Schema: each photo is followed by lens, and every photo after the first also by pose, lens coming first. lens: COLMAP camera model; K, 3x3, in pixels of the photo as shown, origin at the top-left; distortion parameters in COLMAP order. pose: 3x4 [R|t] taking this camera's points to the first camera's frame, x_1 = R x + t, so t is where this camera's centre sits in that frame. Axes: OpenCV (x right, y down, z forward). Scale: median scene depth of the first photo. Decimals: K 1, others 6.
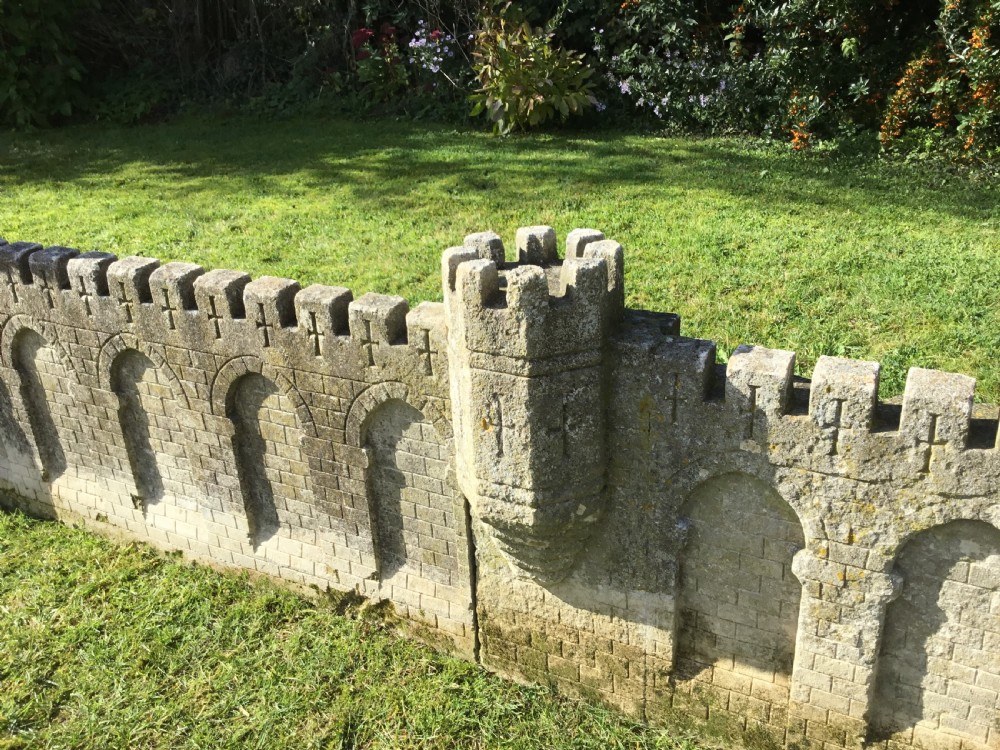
lens RADIAL K [[920.6, 0, 525.7], [0, 920.6, 376.4], [0, 0, 1]] dist [0.130928, -0.290751]
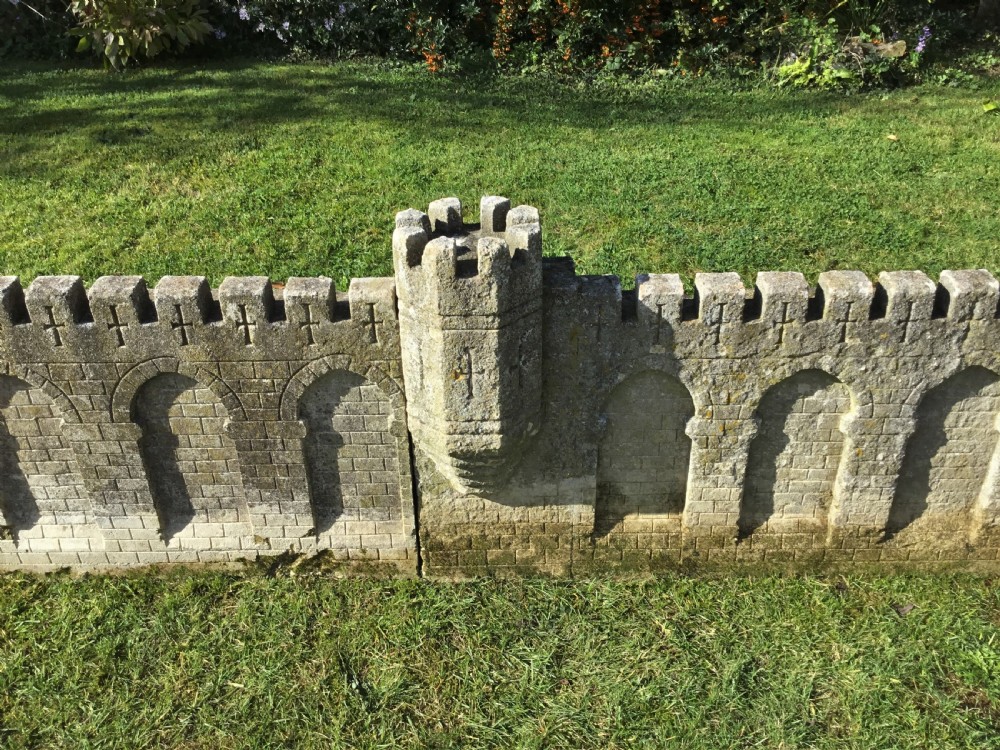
lens RADIAL K [[896.9, 0, 527.6], [0, 896.9, 370.7], [0, 0, 1]] dist [0.135298, -0.262418]
pose [[0.887307, -0.204861, 0.413181, -0.426412], [0.163011, 0.977407, 0.134545, -0.090971], [-0.431410, -0.052030, 0.900655, -0.073671]]
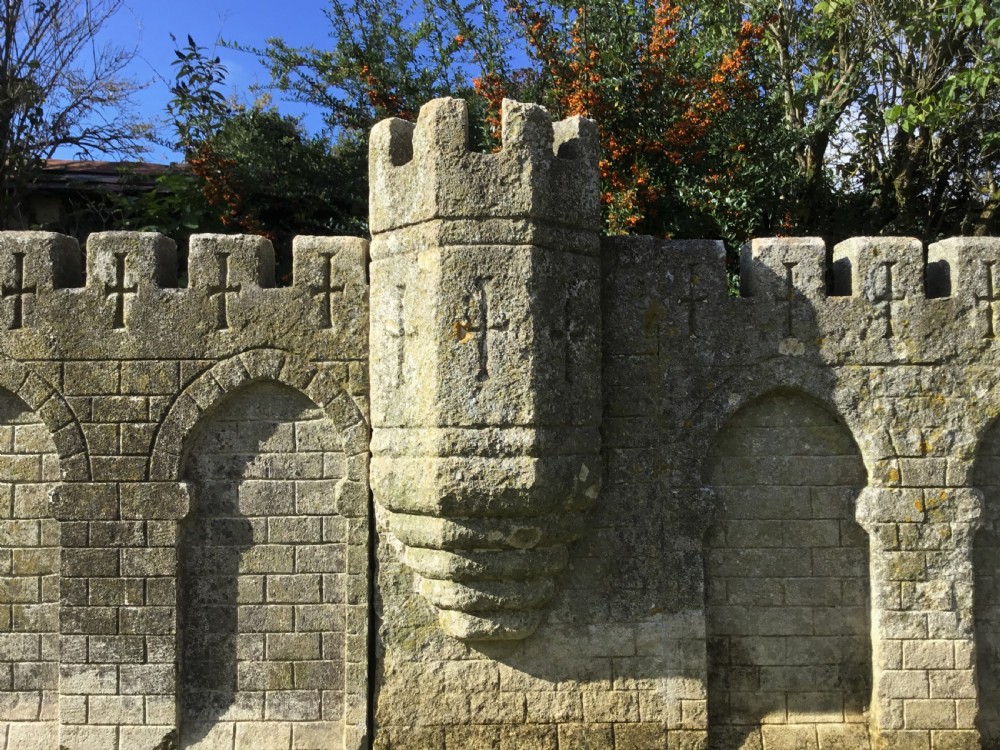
lens RADIAL K [[920.6, 0, 525.7], [0, 920.6, 376.4], [0, 0, 1]] dist [0.130928, -0.290751]
pose [[0.888175, 0.051583, 0.456601, -0.304420], [0.167205, 0.889278, -0.425708, 0.373188], [-0.428004, 0.454449, 0.781210, 0.446965]]
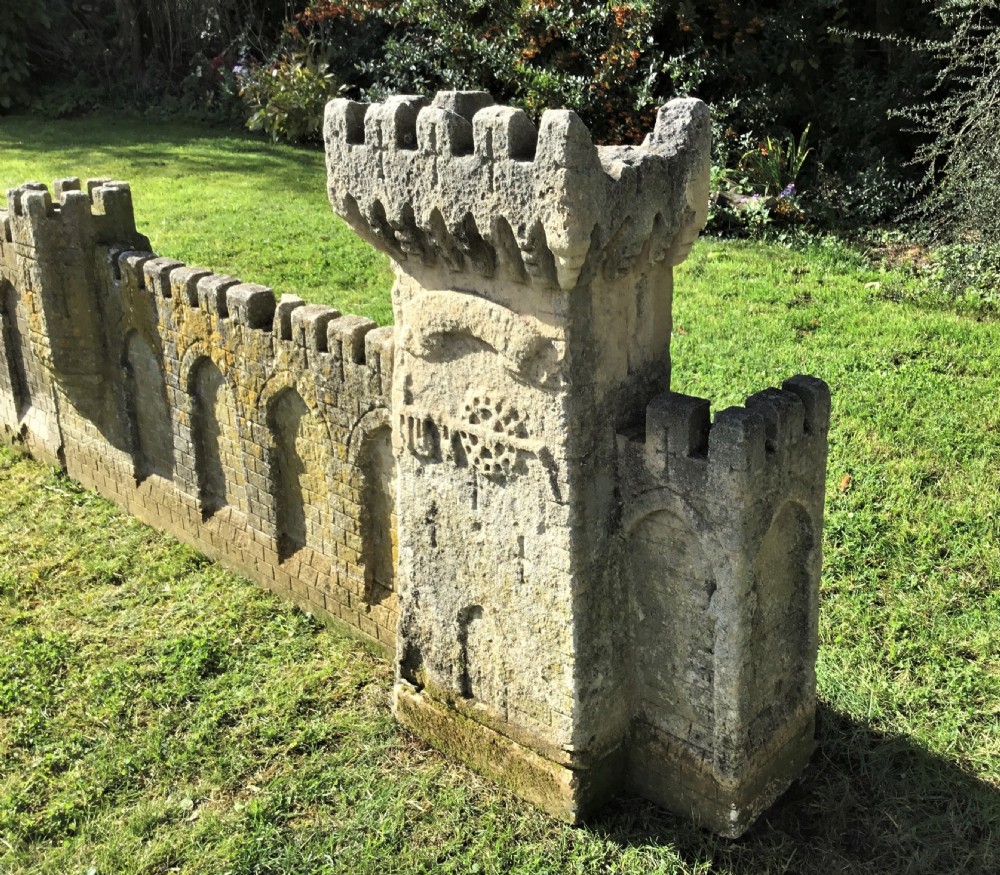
lens RADIAL K [[1132.9, 0, 579.5], [0, 1132.9, 453.2], [0, 0, 1]] dist [0.142216, -0.365647]
pose [[0.964511, 0.140307, -0.223677, 3.291145], [-0.152231, 0.987656, -0.036897, 0.610134], [0.215739, 0.069639, 0.973965, -1.590170]]
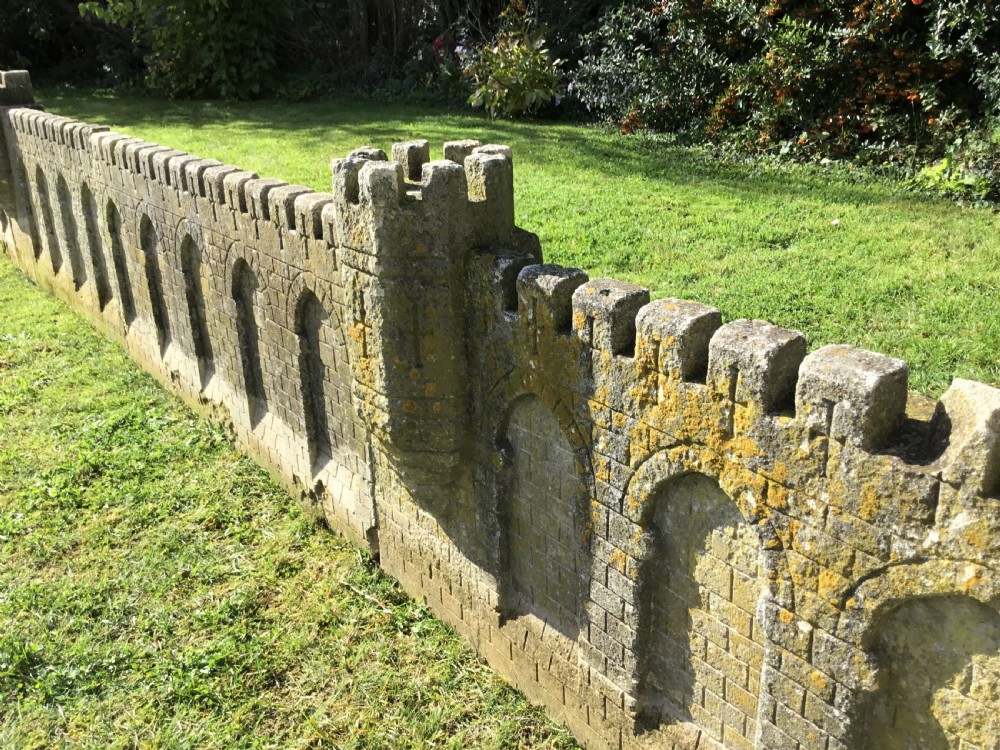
lens RADIAL K [[948.0, 0, 460.8], [0, 948.0, 395.0], [0, 0, 1]] dist [0.156061, -0.301210]
pose [[0.880004, 0.178661, -0.440082, 2.488065], [-0.190794, 0.981484, 0.016937, 0.449294], [0.434960, 0.069061, 0.897798, -0.791688]]
